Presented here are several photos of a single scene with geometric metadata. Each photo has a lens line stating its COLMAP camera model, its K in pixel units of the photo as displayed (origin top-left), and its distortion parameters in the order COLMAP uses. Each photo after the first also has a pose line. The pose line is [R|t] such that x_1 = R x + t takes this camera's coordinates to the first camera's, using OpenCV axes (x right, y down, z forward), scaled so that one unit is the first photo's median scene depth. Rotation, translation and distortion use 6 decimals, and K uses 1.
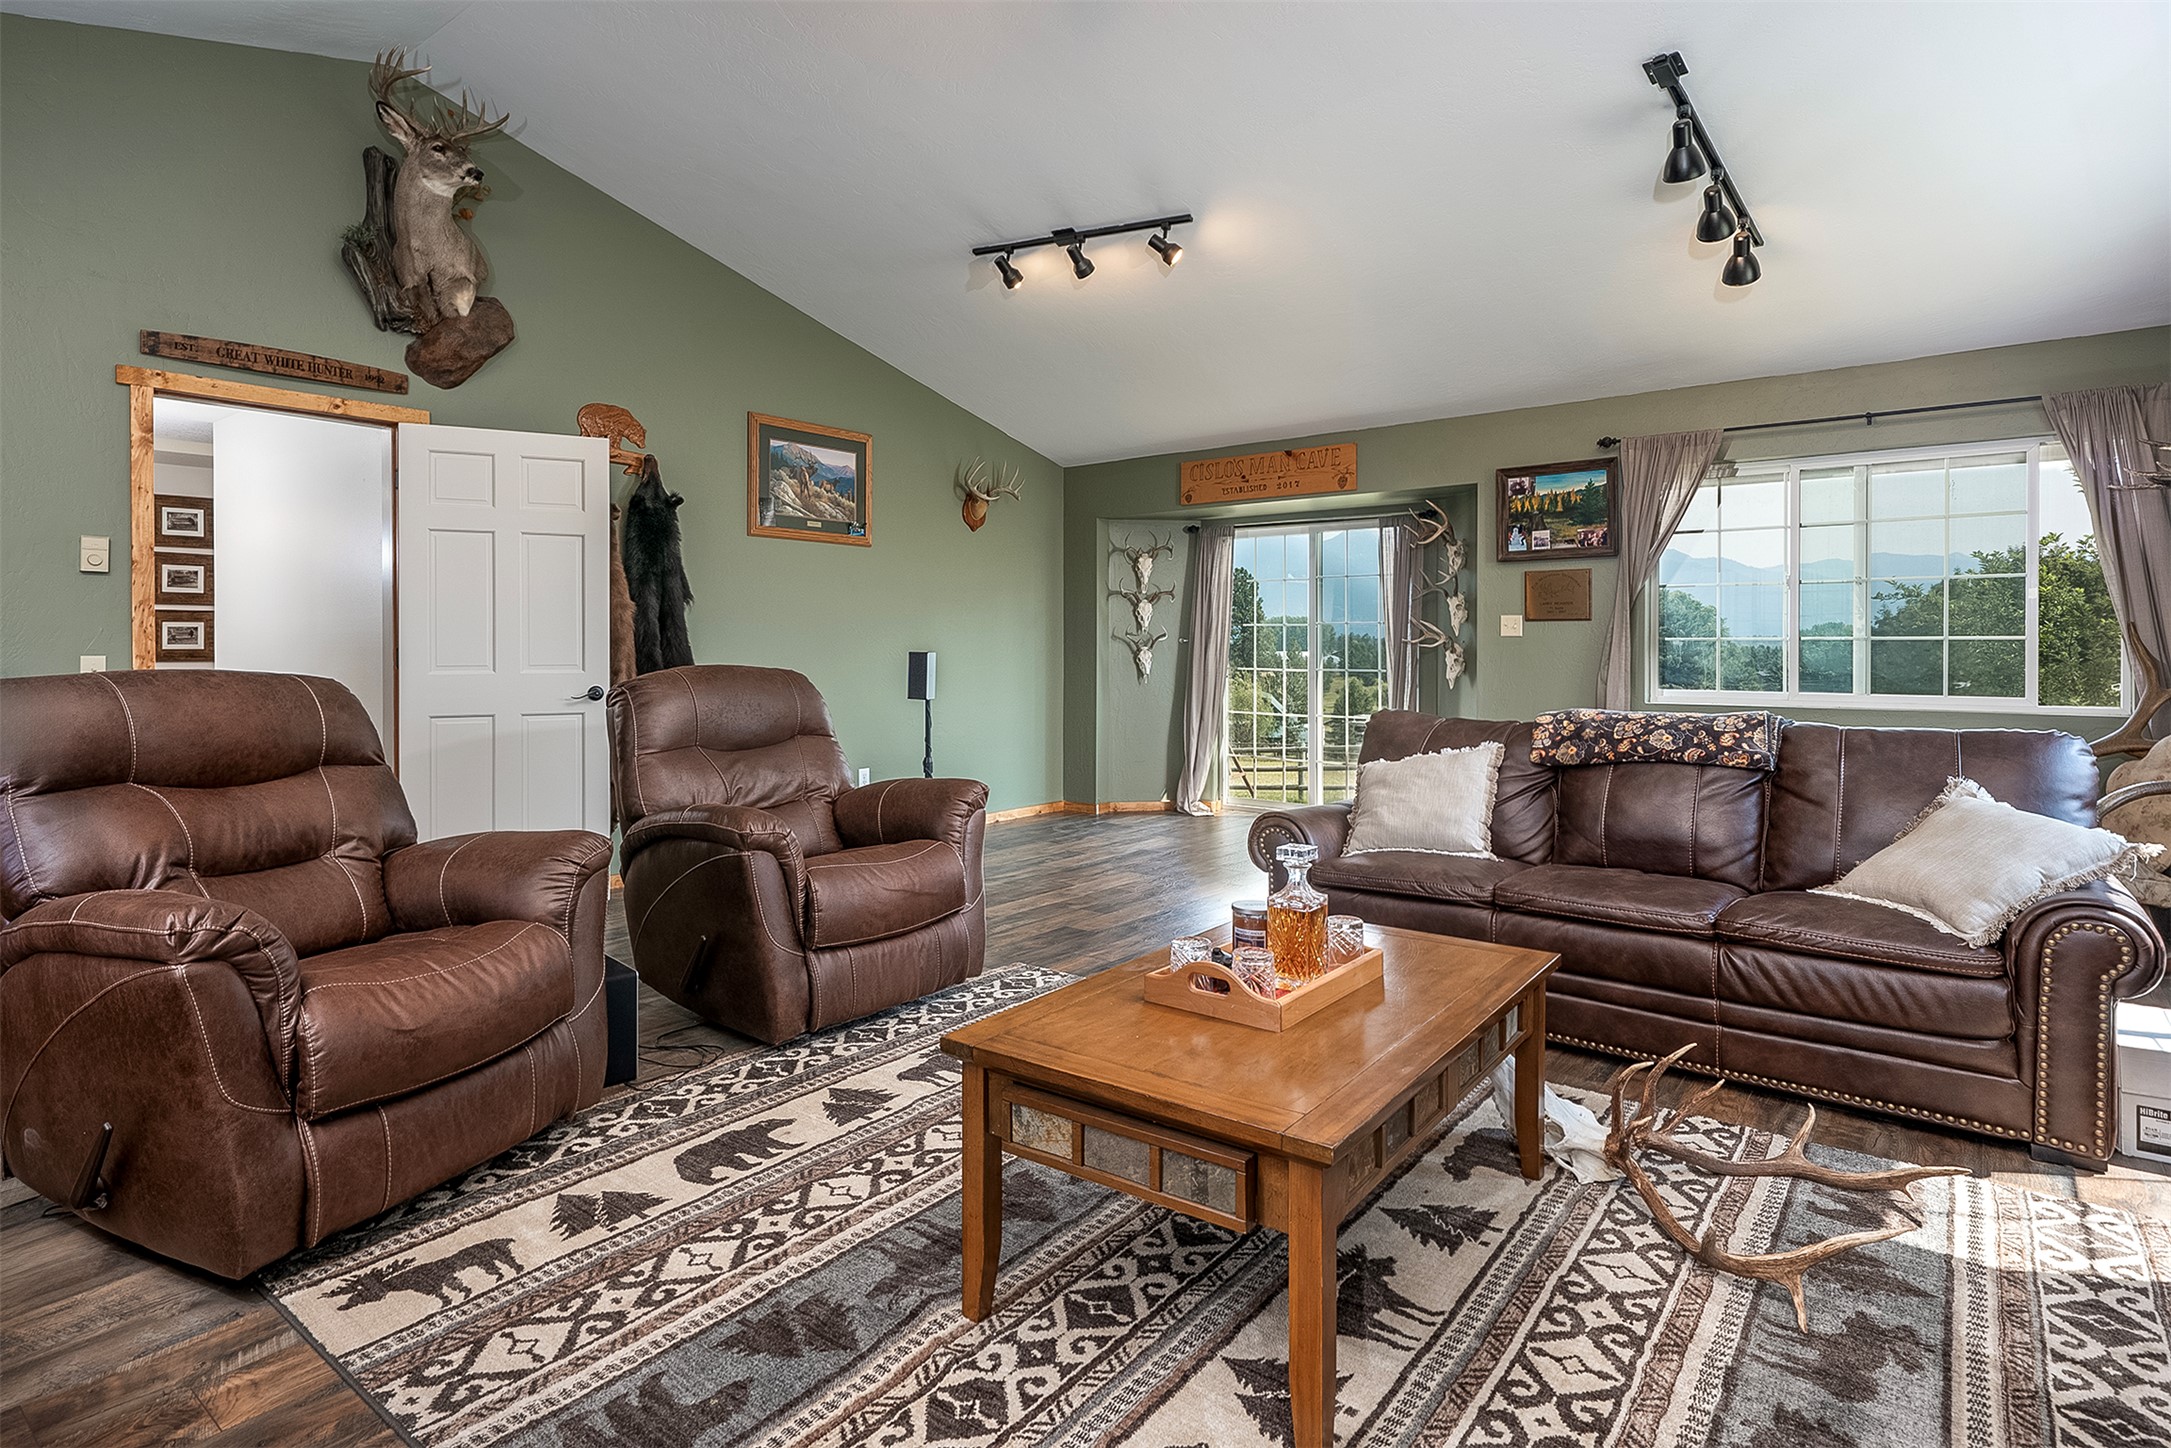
lens RADIAL K [[1071.5, 0, 1065.0], [0, 1071.5, 717.8], [0, 0, 1]] dist [-0.001414, 0.000971]
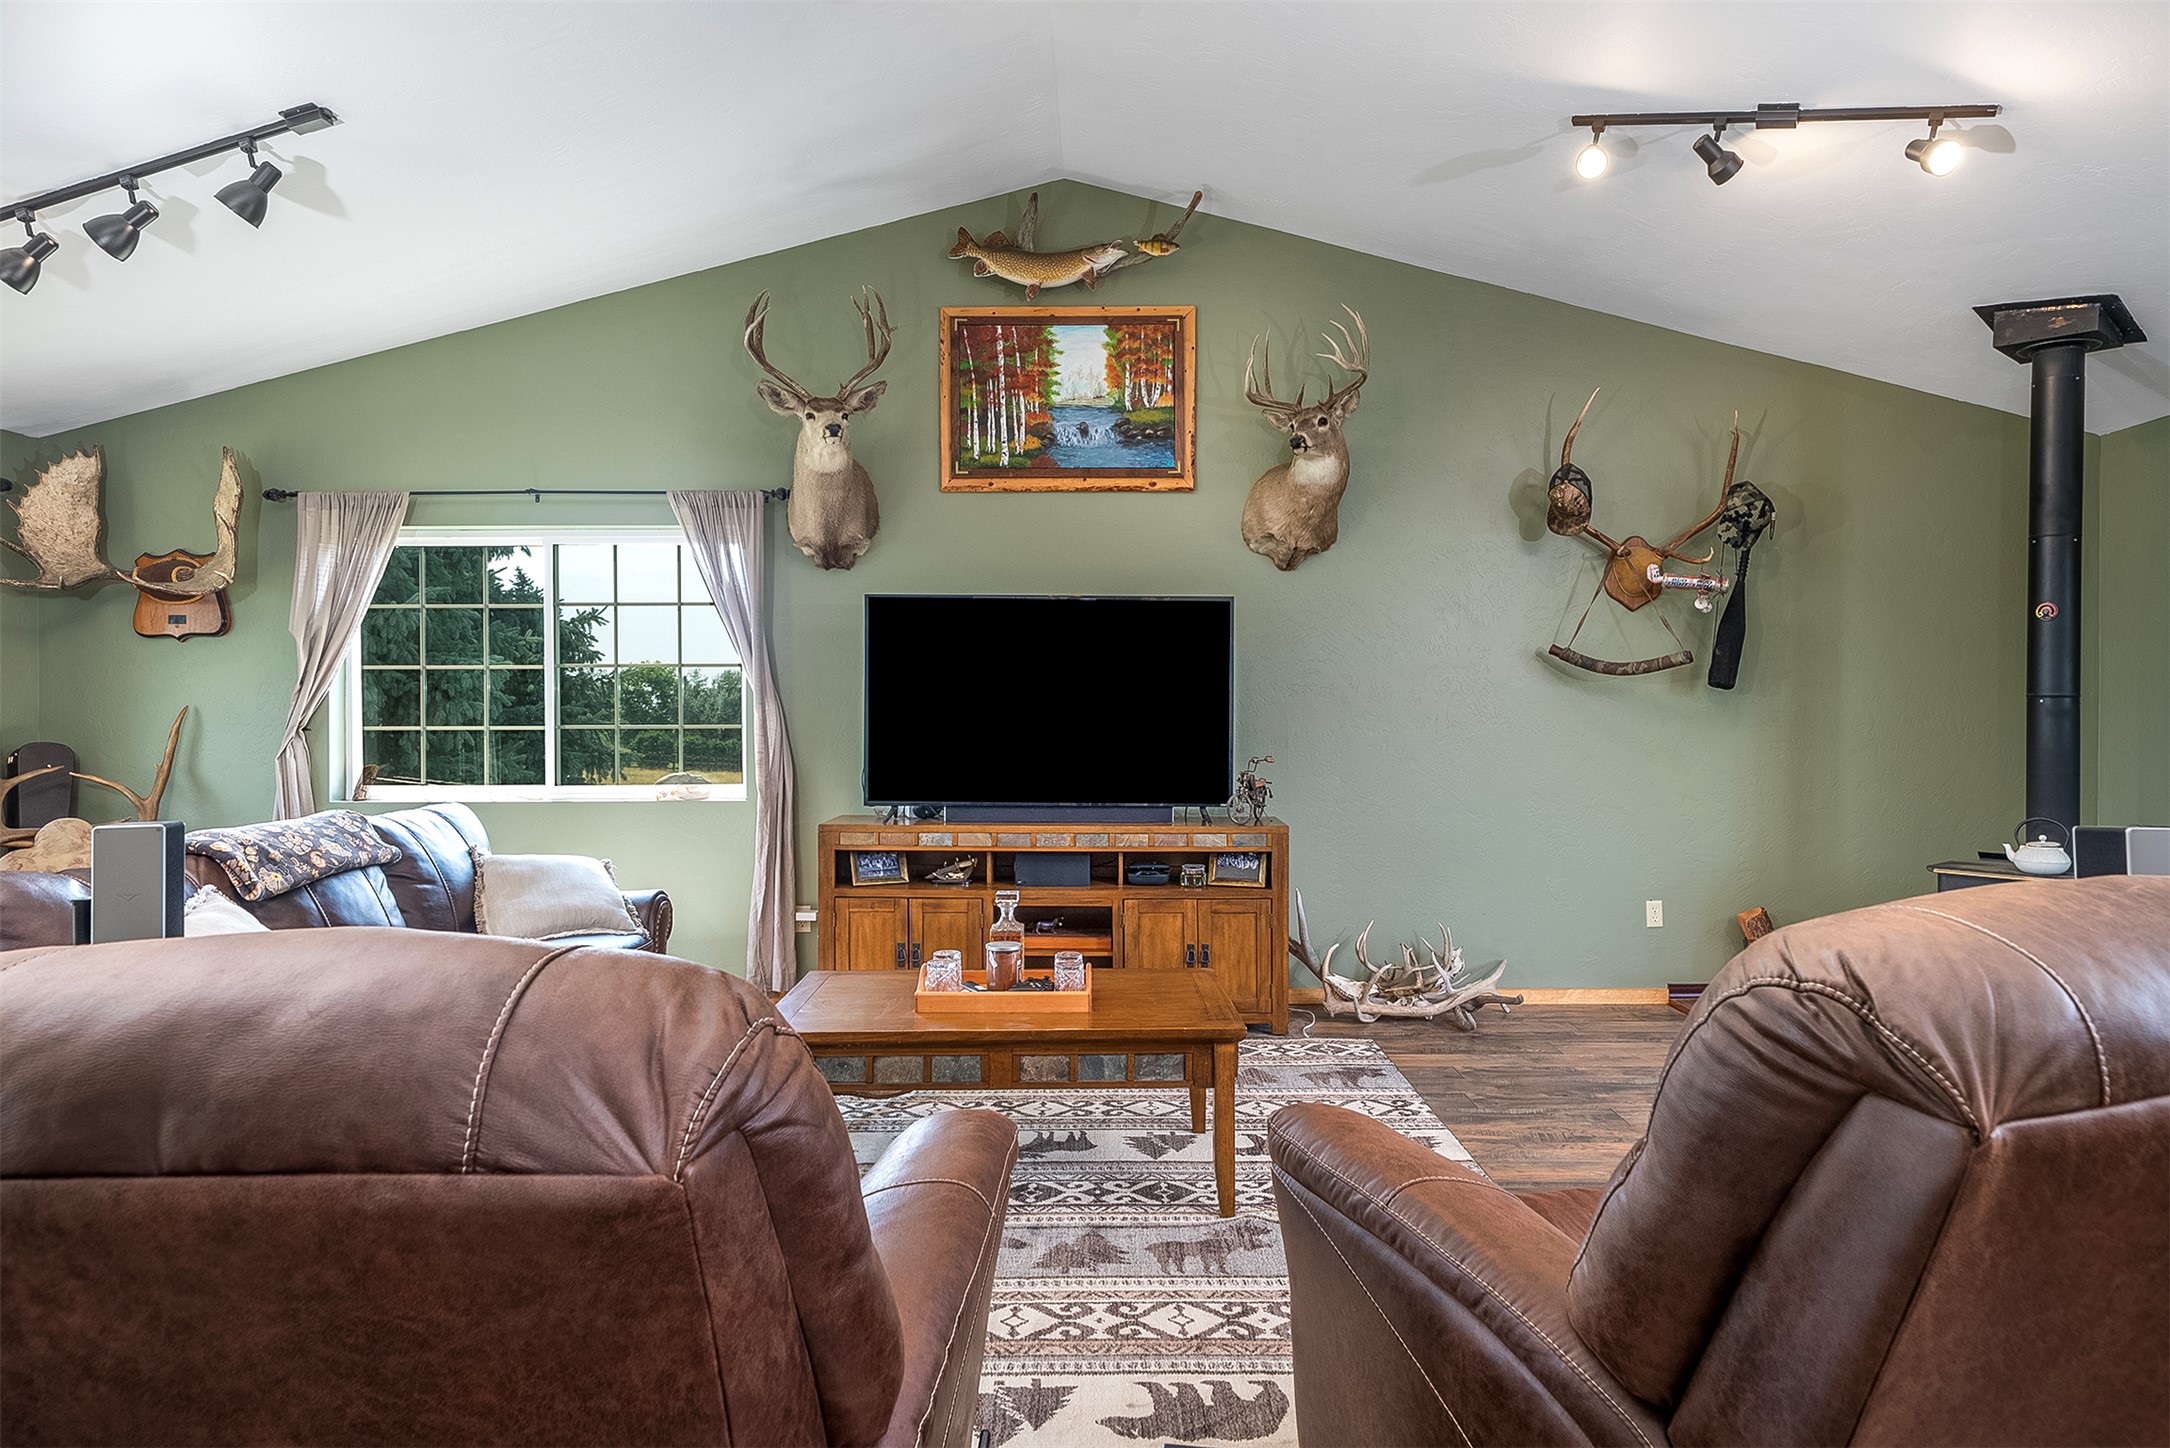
lens RADIAL K [[1278.0, 0, 1086.8], [0, 1278.0, 713.6], [0, 0, 1]] dist [-0.003984, -0.001784]
pose [[-0.595569, 0.002031, 0.803302, -0.515533], [0.062235, 0.997108, 0.043620, -0.073514], [-0.800890, 0.075972, -0.593973, 0.816729]]
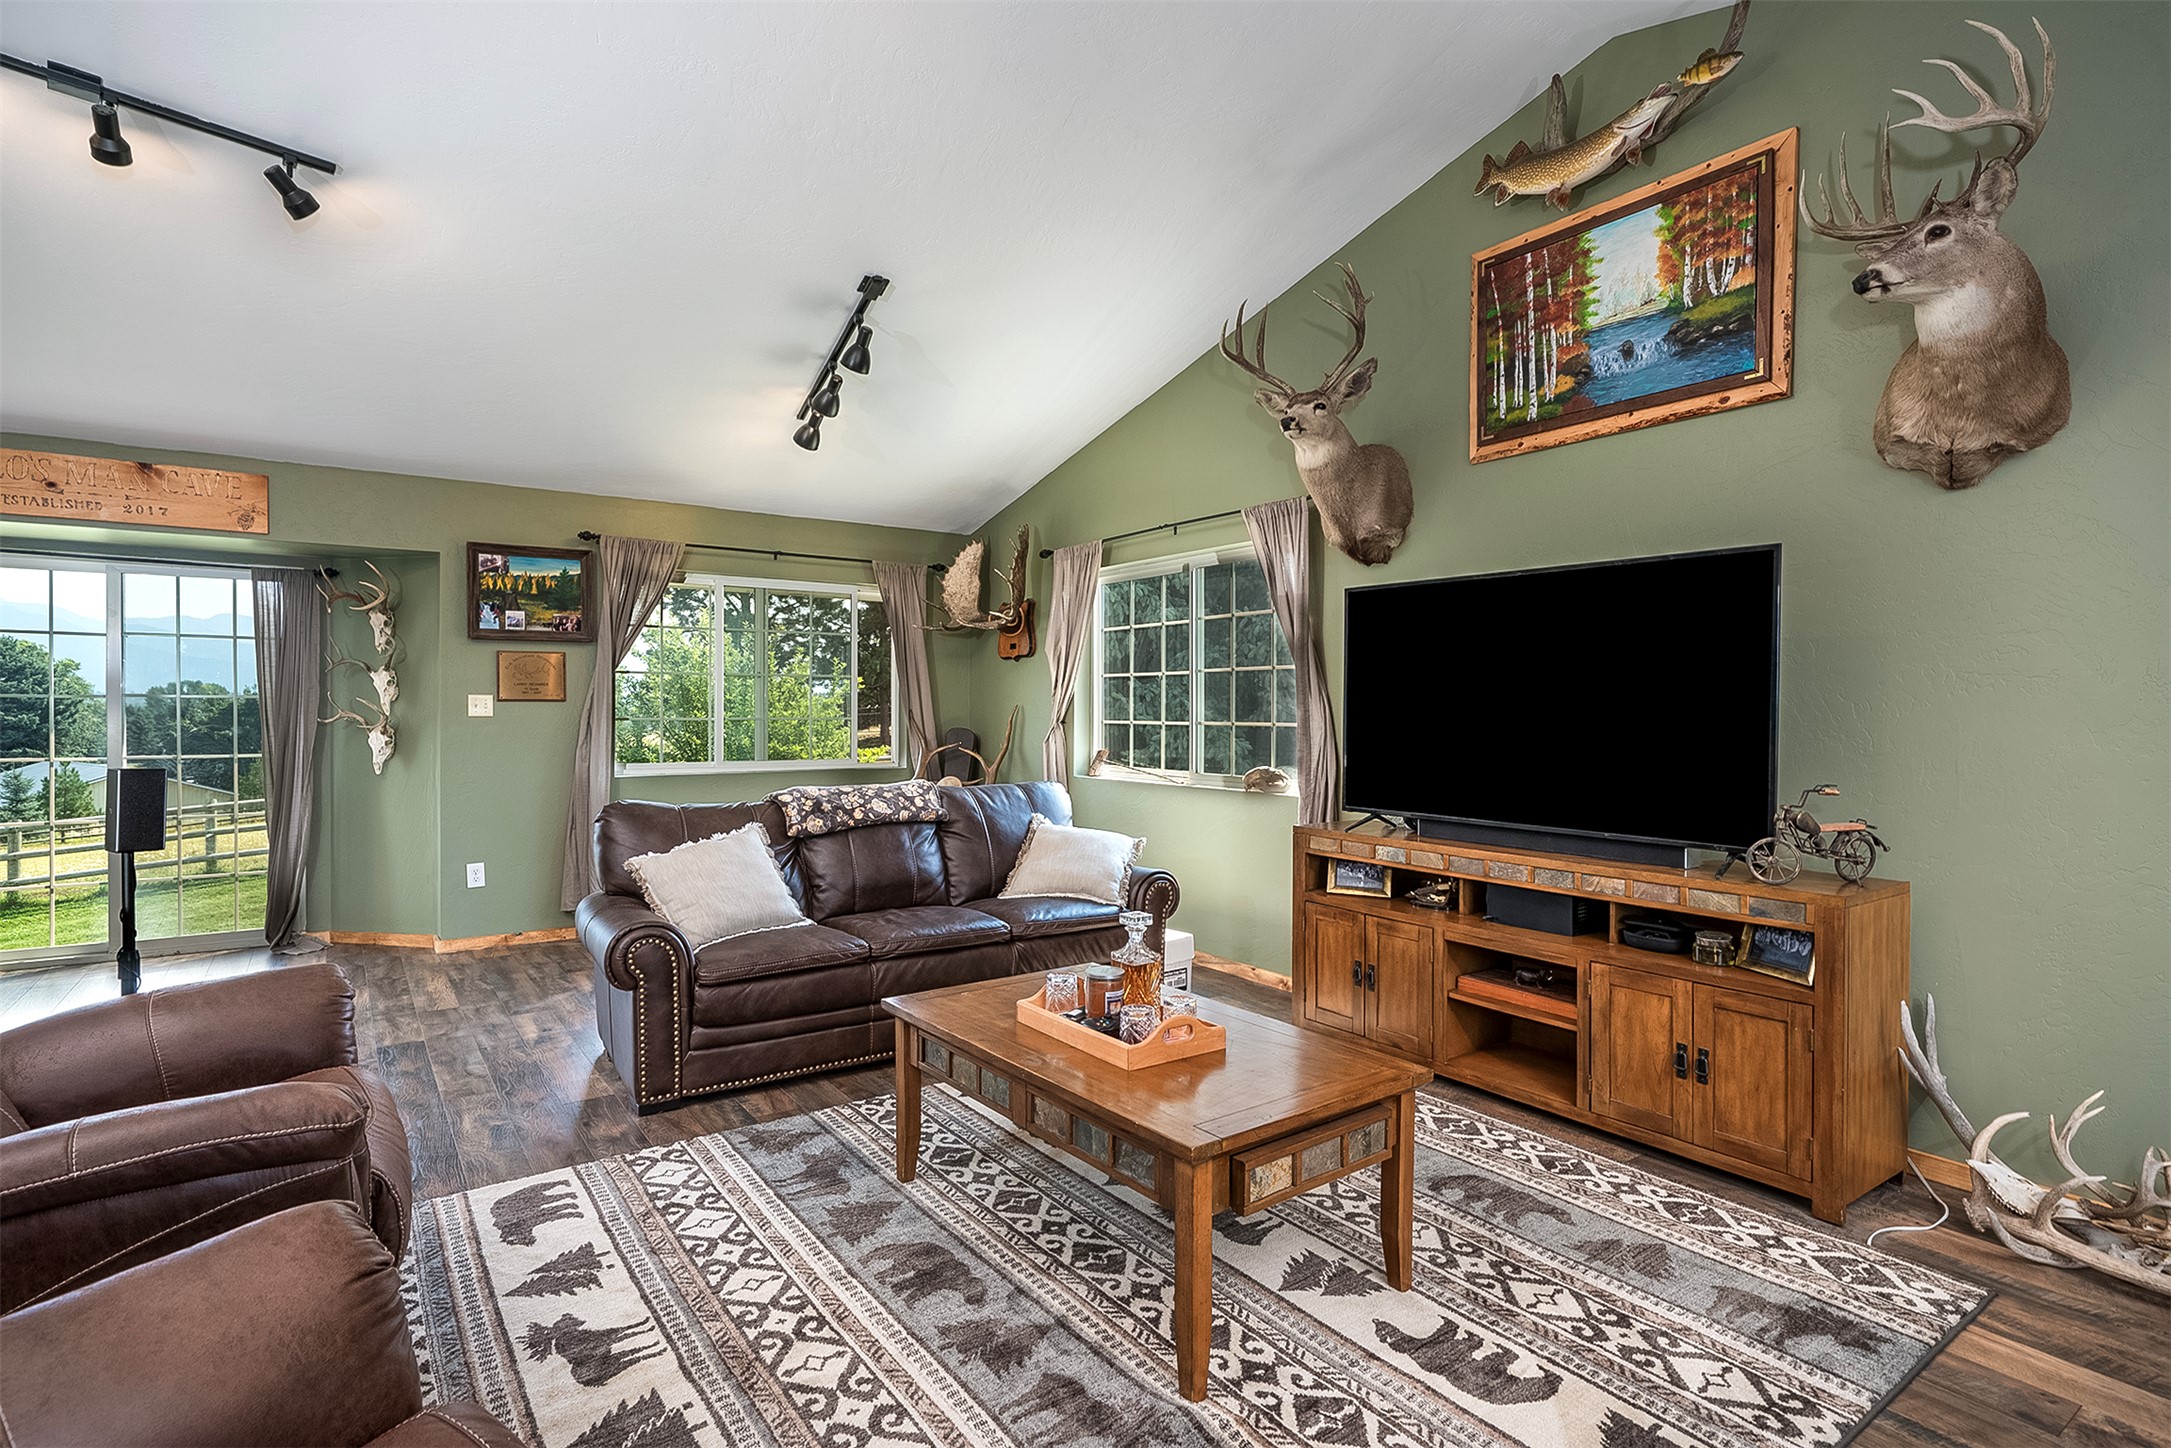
lens RADIAL K [[1071.5, 0, 1052.6], [0, 1071.5, 719.3], [0, 0, 1]] dist [-0.001414, 0.000971]
pose [[0.319444, -0.002566, 0.947602, -0.430858], [0.062601, 0.997869, -0.018401, -0.034239], [-0.945535, 0.065199, 0.318924, 0.292909]]
